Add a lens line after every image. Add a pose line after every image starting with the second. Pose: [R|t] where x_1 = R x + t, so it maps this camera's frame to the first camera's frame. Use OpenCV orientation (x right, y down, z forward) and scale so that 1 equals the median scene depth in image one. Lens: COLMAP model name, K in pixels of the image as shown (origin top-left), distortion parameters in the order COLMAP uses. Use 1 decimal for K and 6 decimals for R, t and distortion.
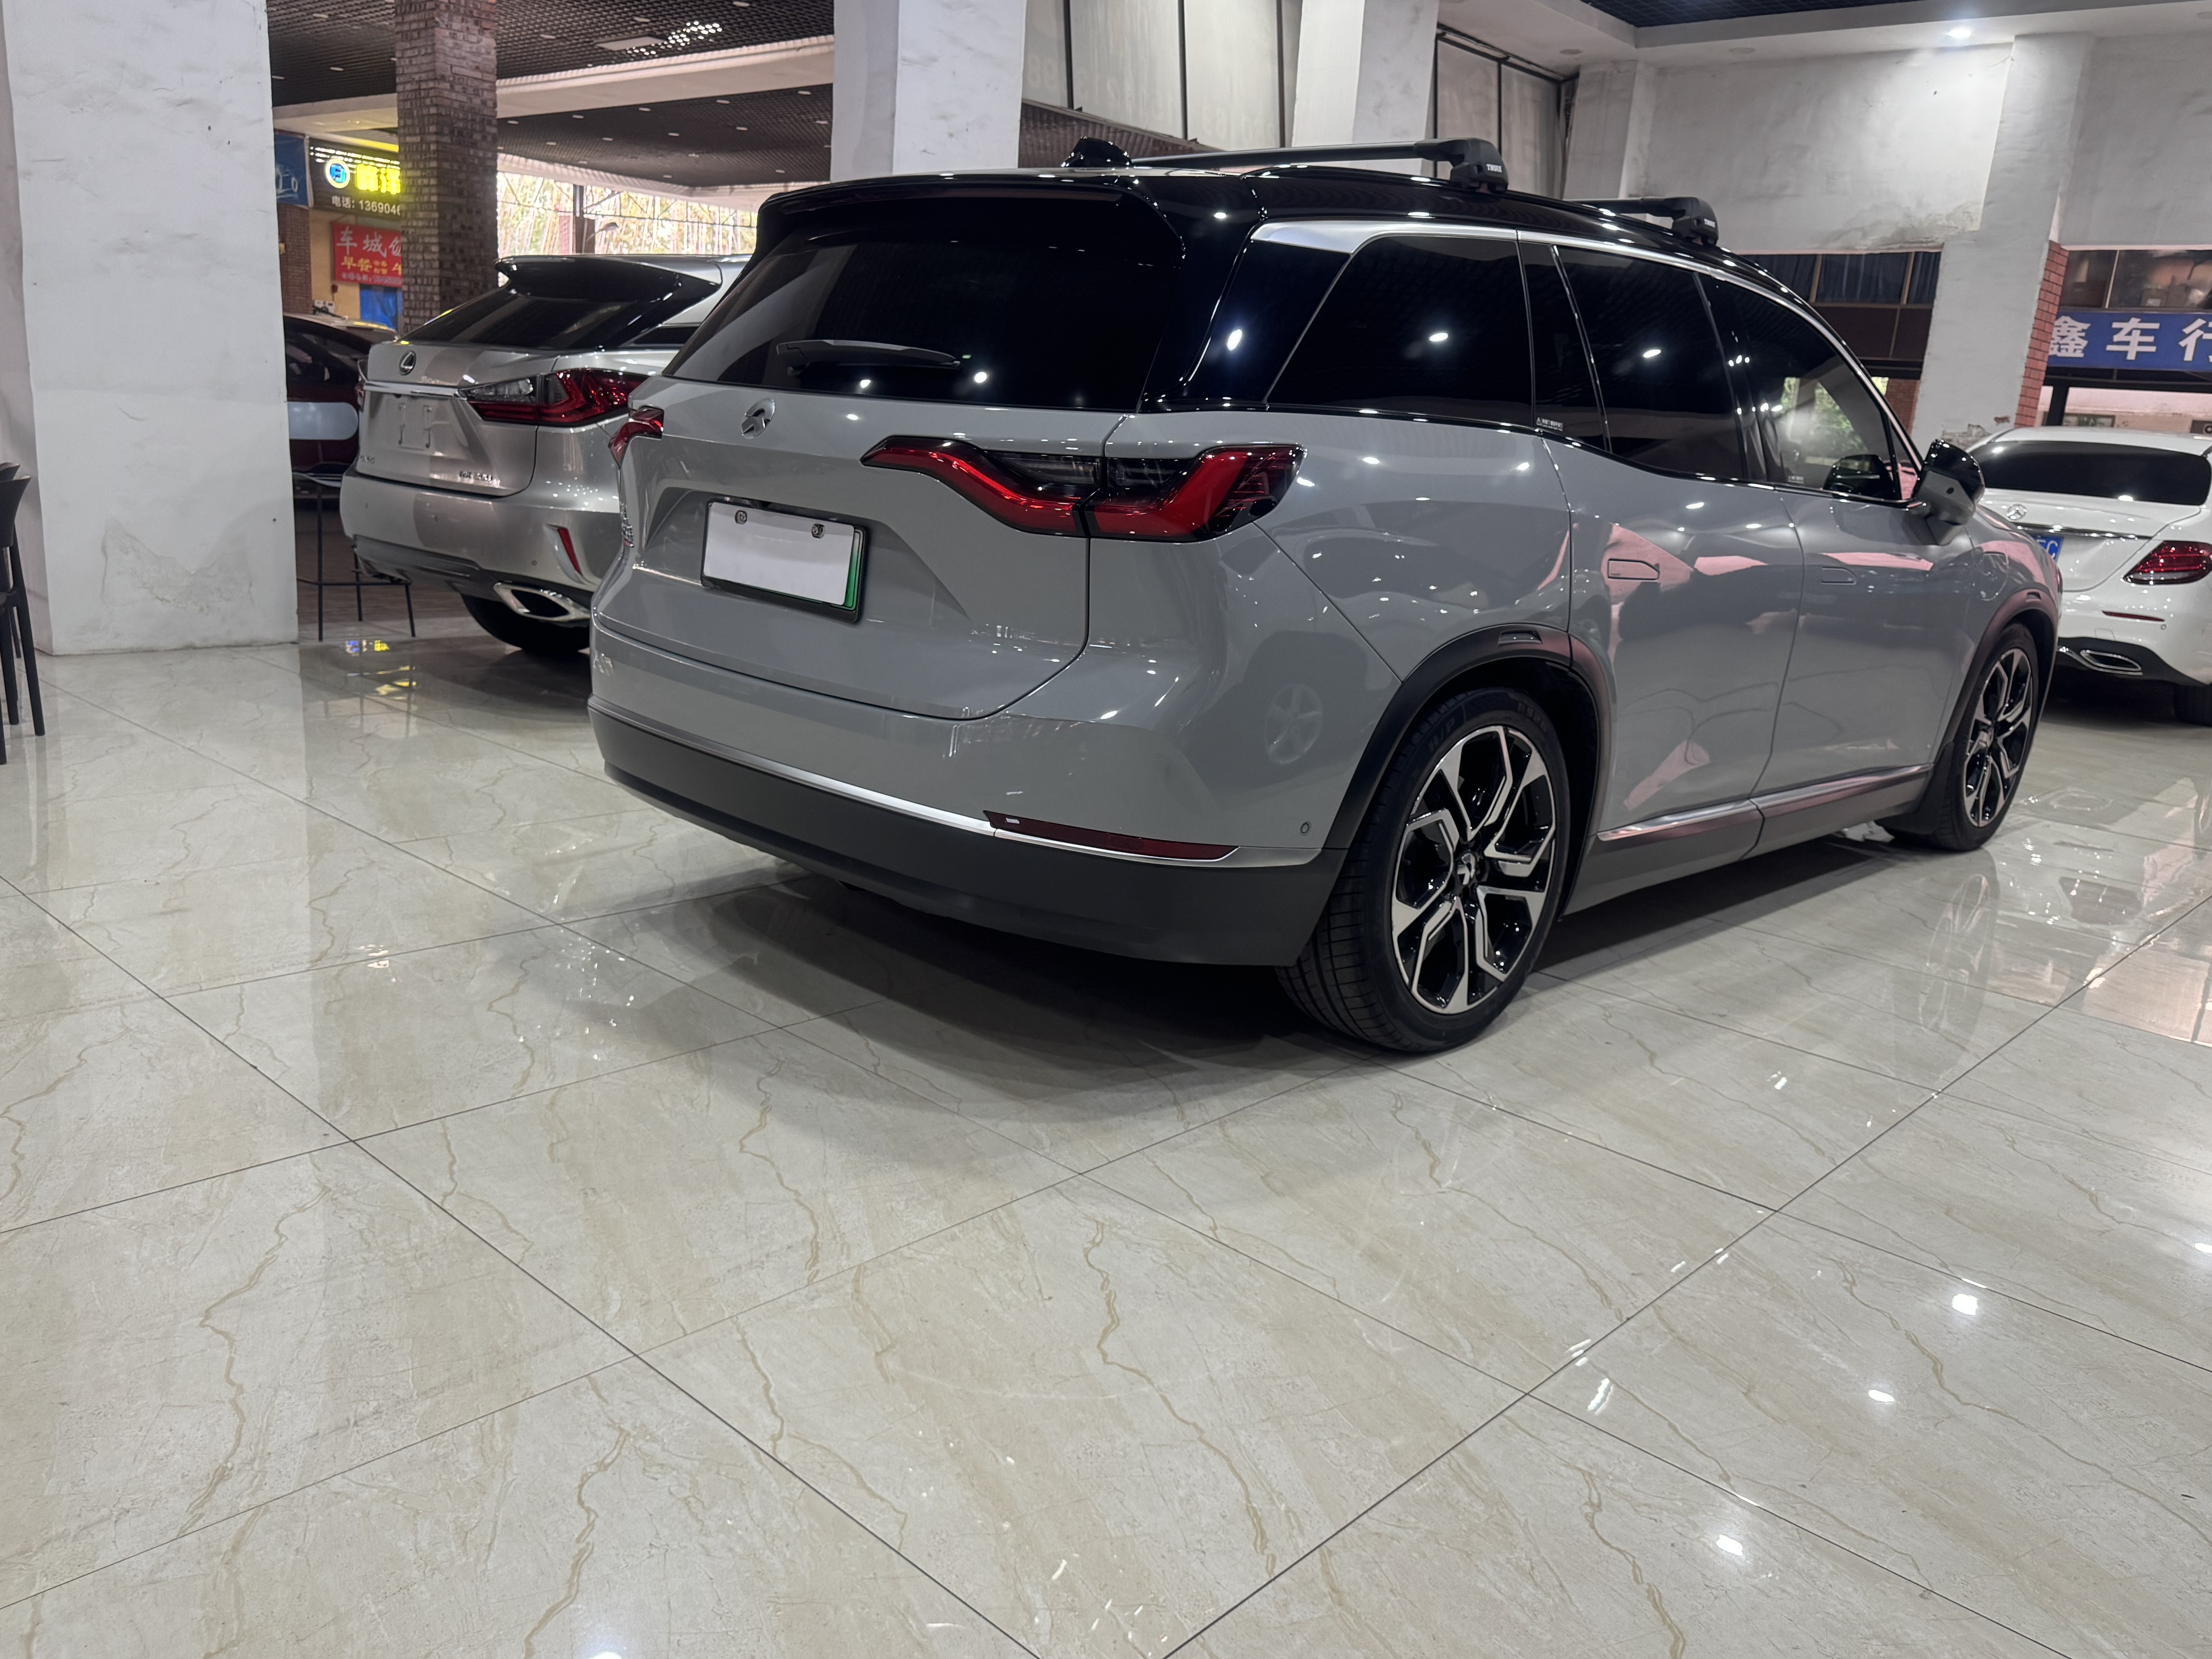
lens RADIAL K [[1714.2, 0, 1148.8], [0, 1714.2, 823.1], [0, 0, 1]] dist [0.068695, -0.075476]
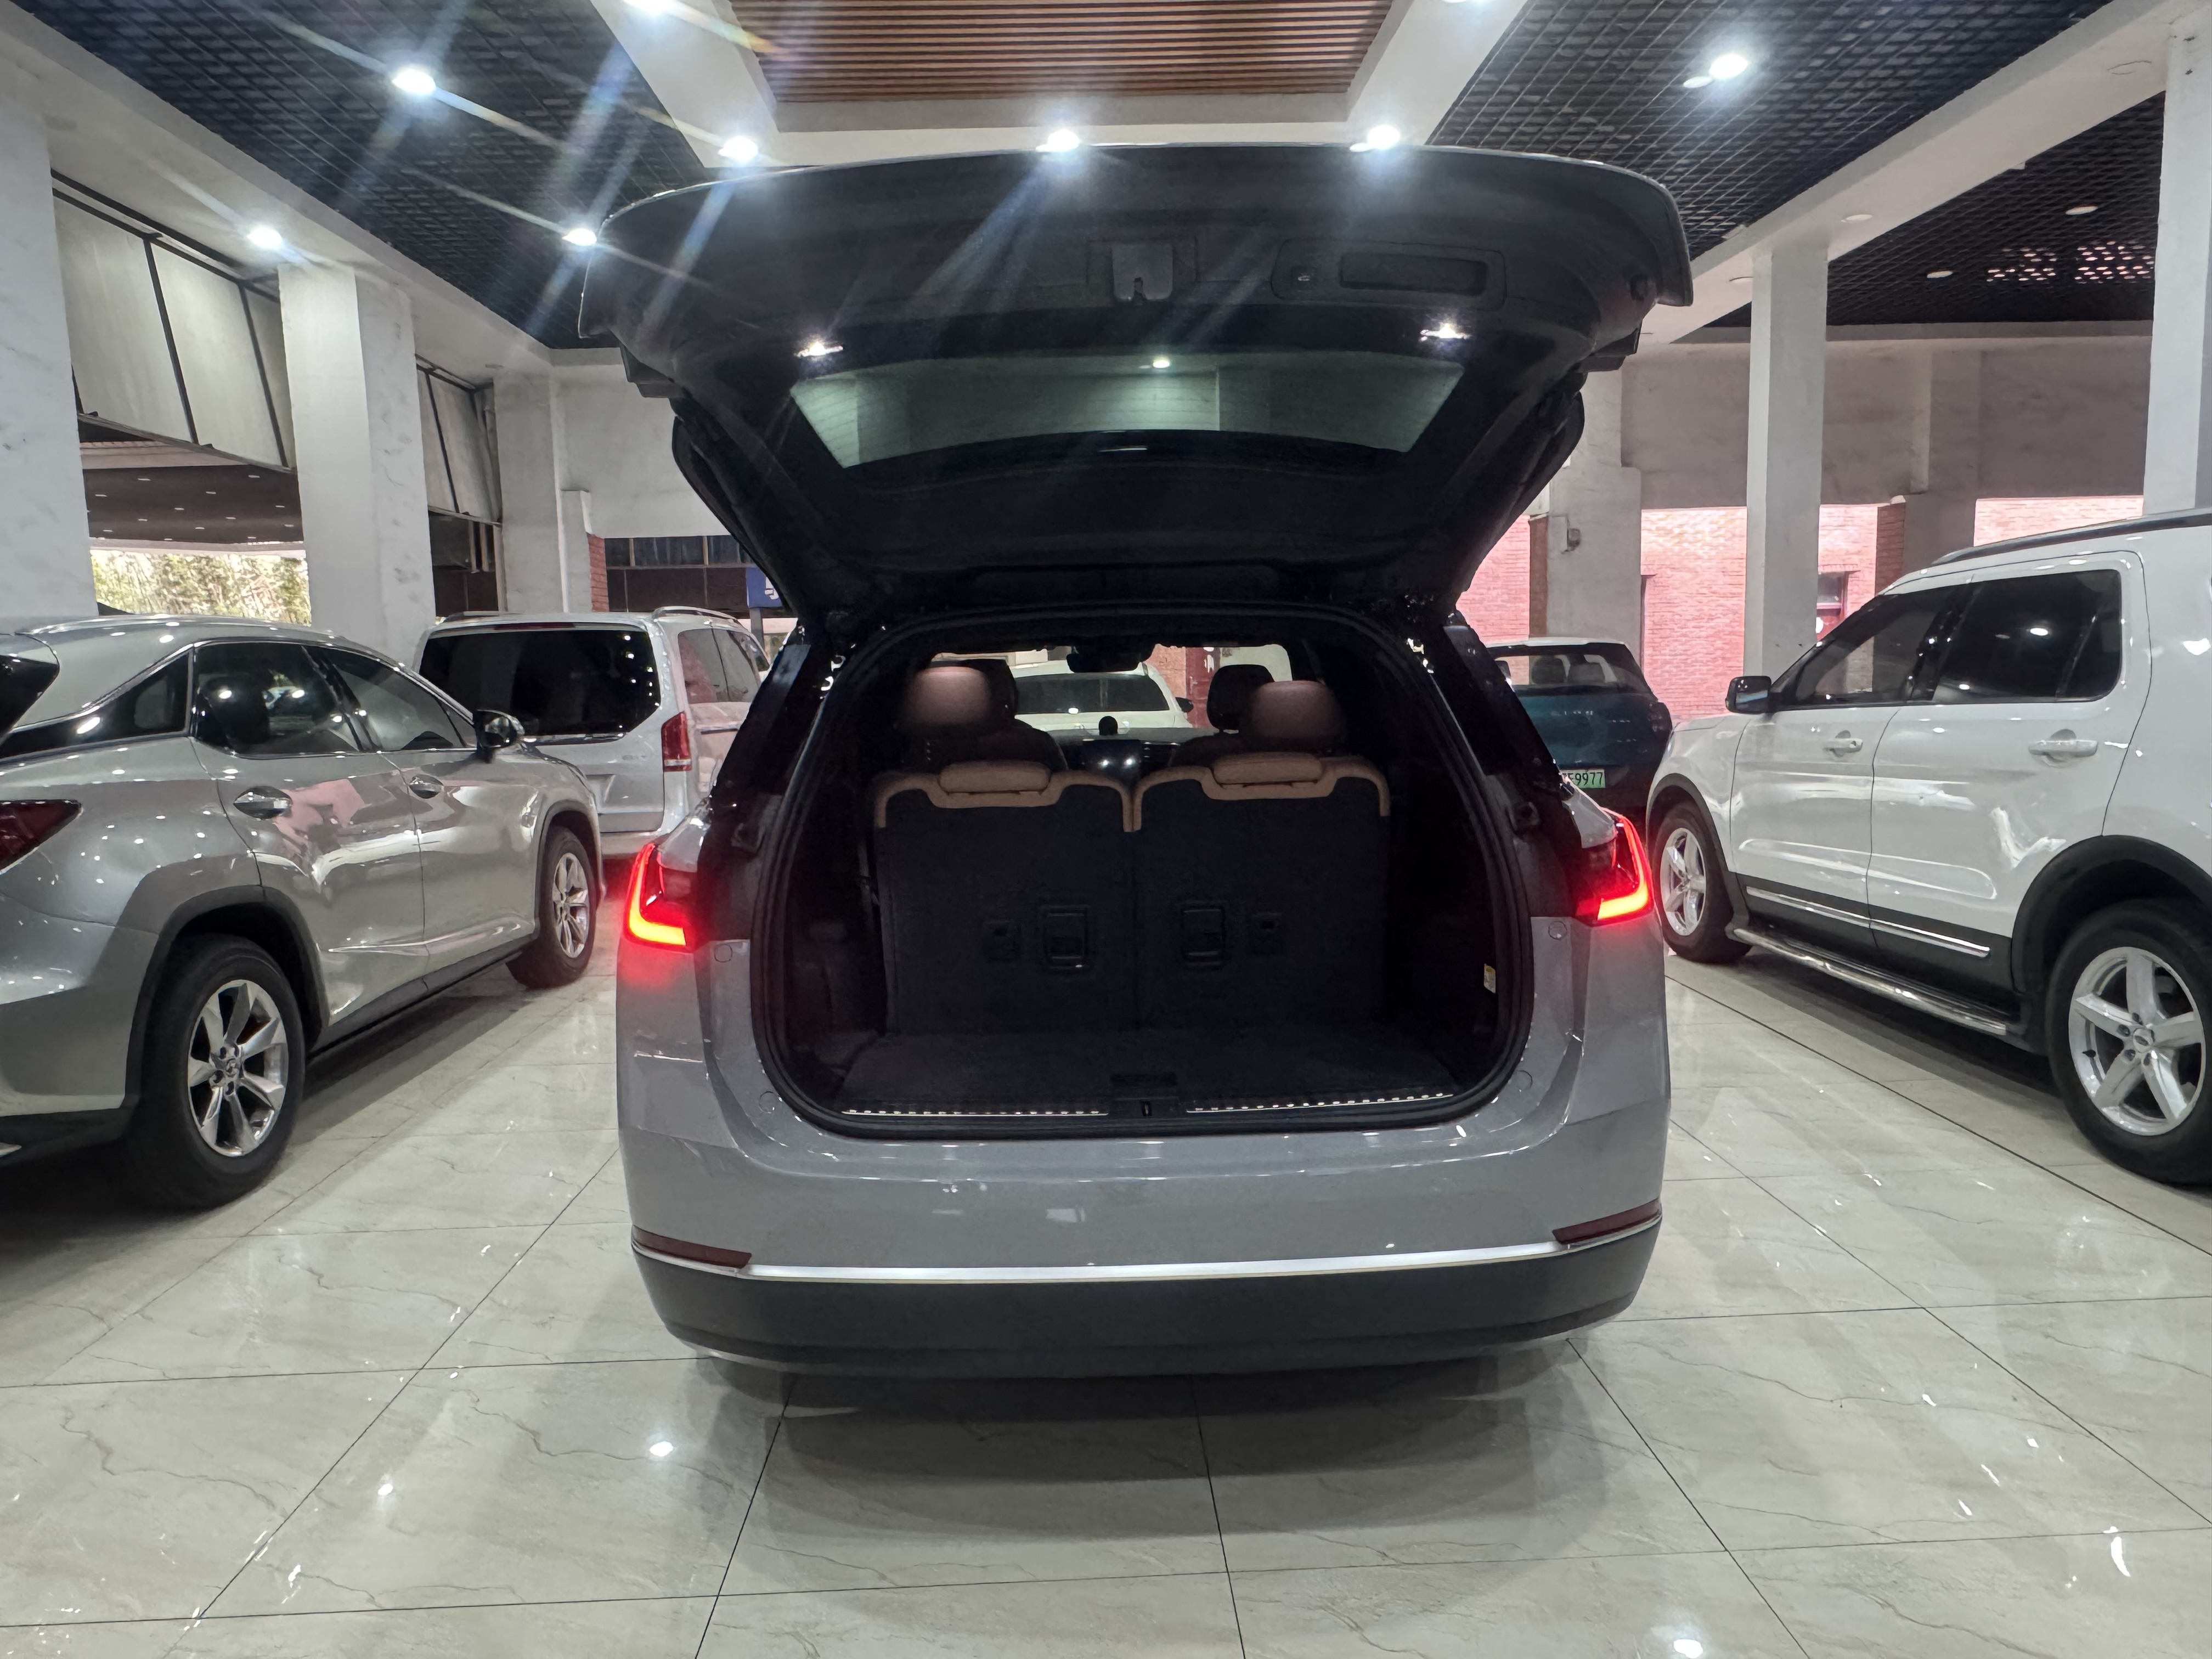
lens RADIAL K [[1456.5, 0, 1106.0], [0, 1456.5, 829.5], [0, 0, 1]] dist [-0.004509, 0.002685]
pose [[0.713332, -0.172562, 0.679250, -0.646799], [0.241364, 0.970410, -0.006944, -0.228665], [-0.657952, 0.168900, 0.733874, 0.447494]]
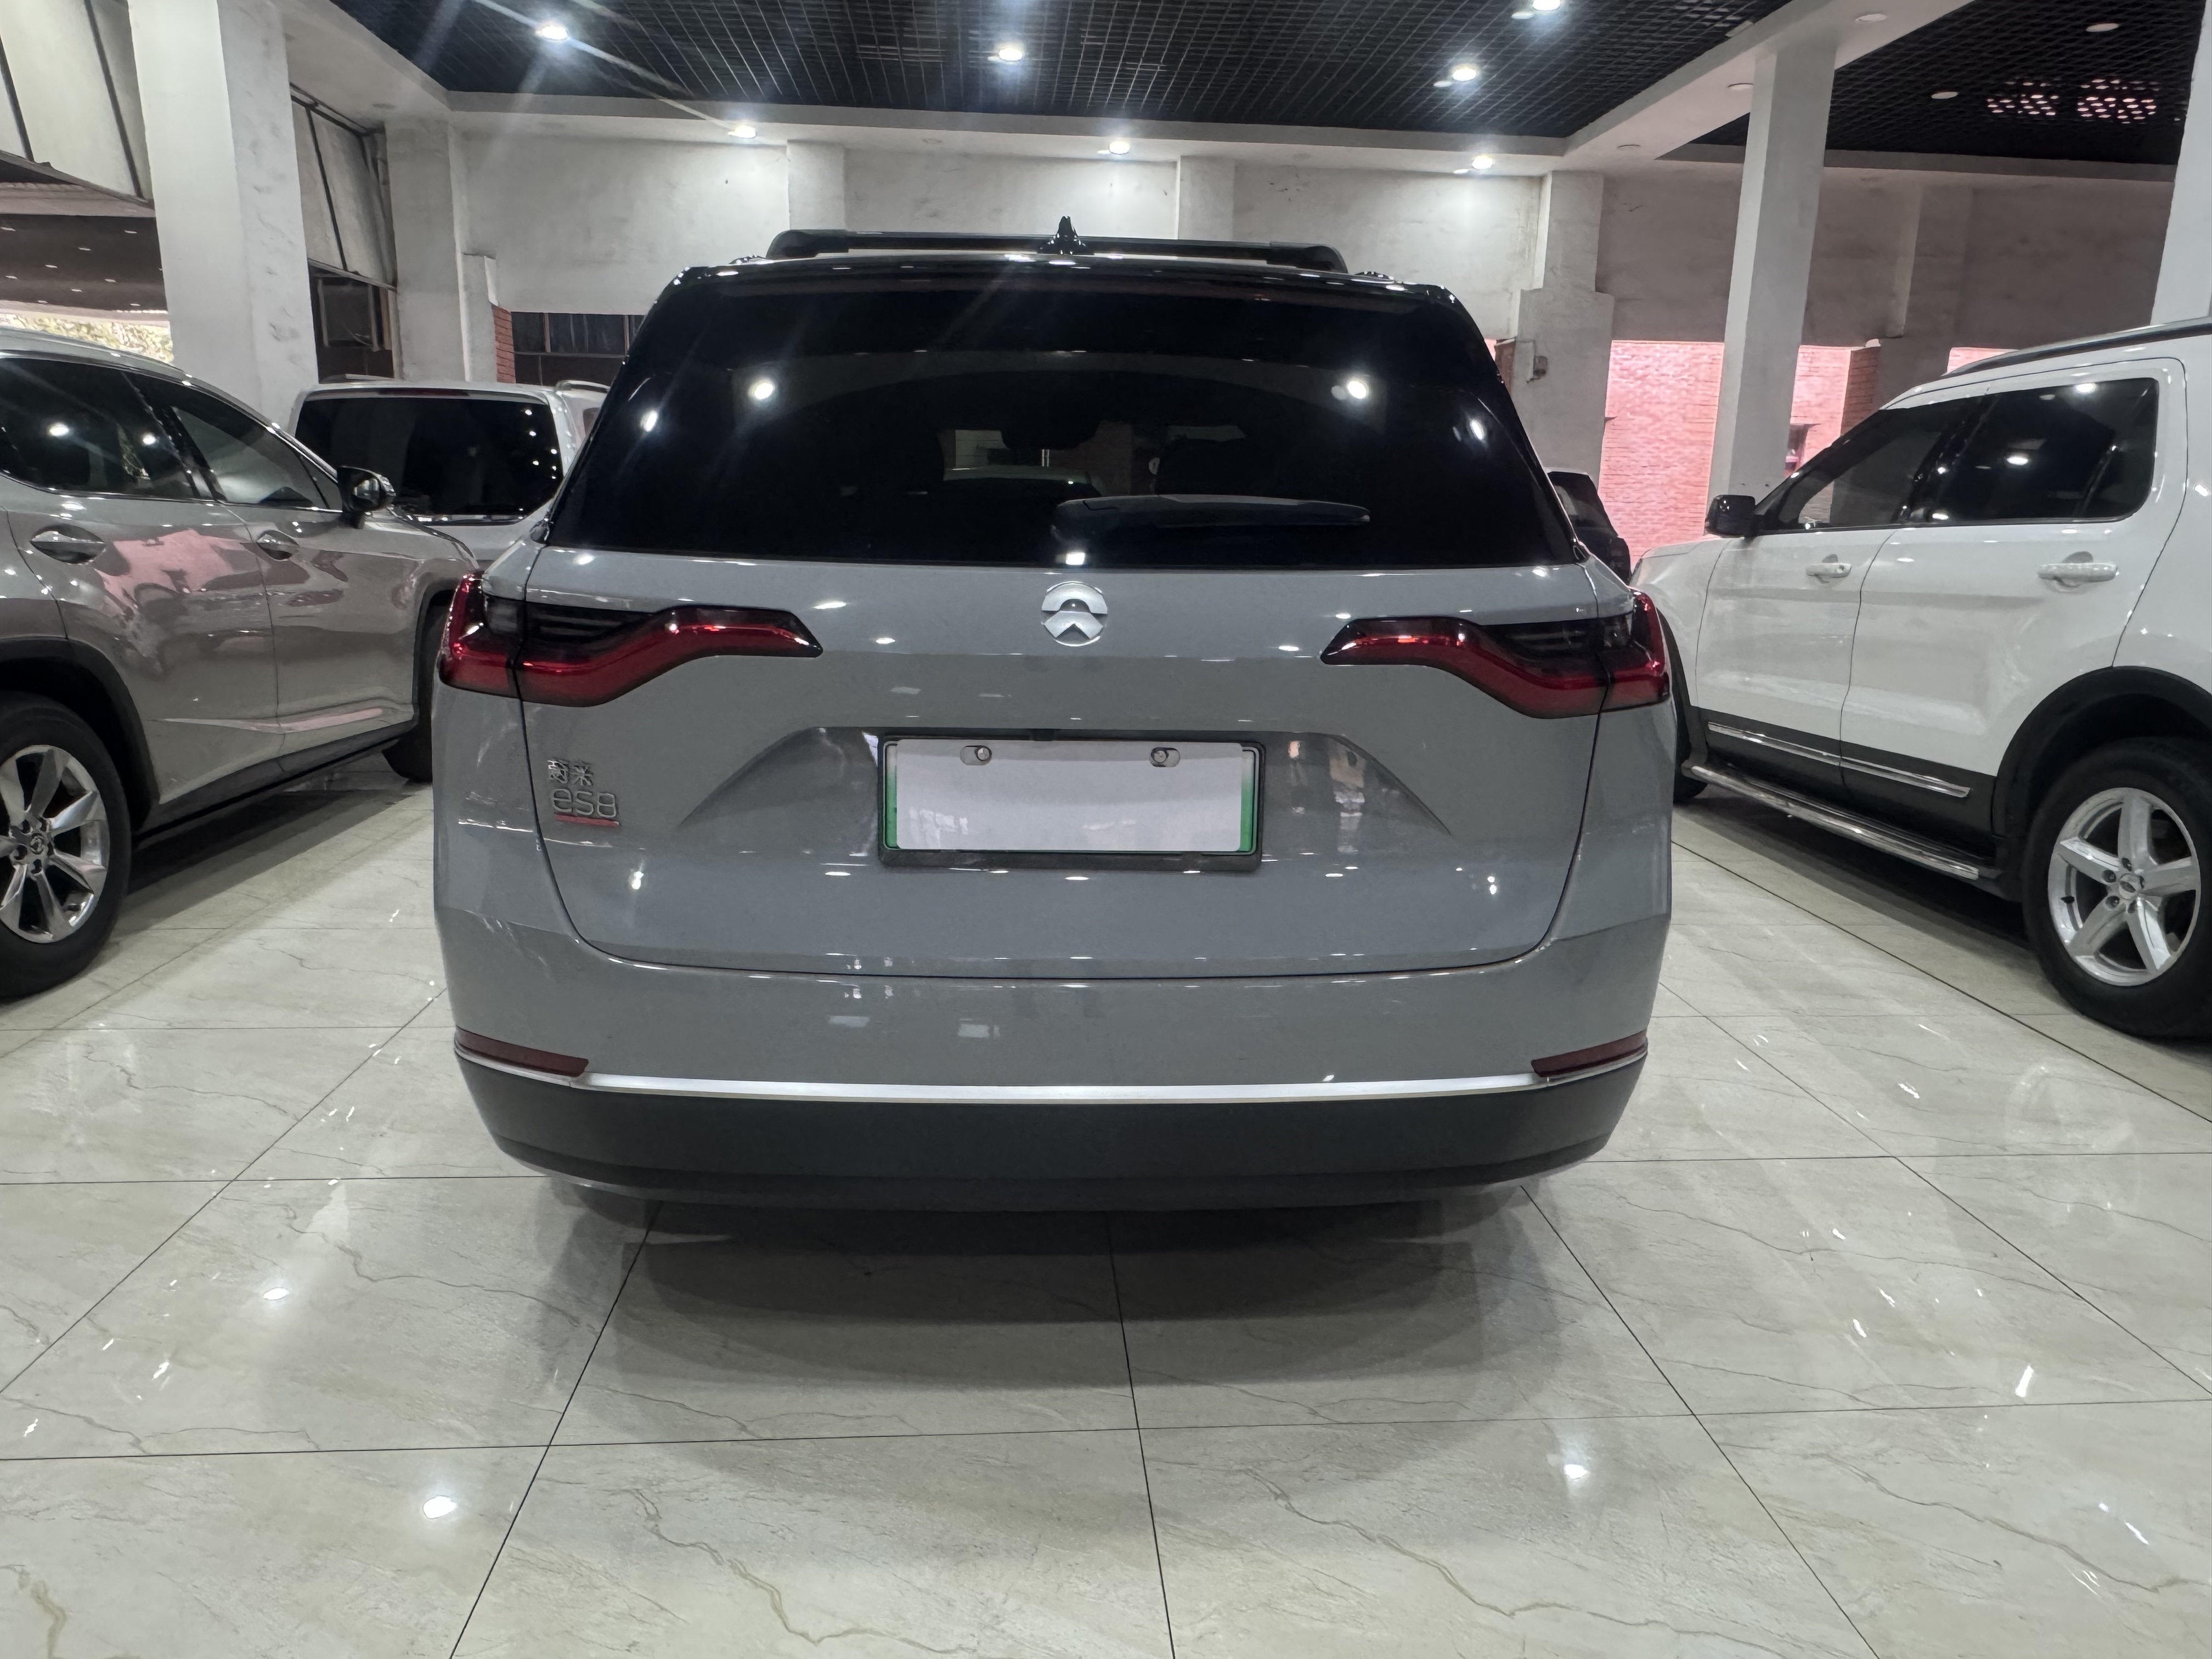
lens RADIAL K [[1456.9, 0, 1110.2], [0, 1456.9, 828.1], [0, 0, 1]] dist [-0.003213, -0.000641]
pose [[0.688092, -0.221073, 0.691126, -0.572520], [0.200242, 0.973326, 0.111978, -0.193415], [-0.697447, 0.061341, 0.714006, 0.531829]]
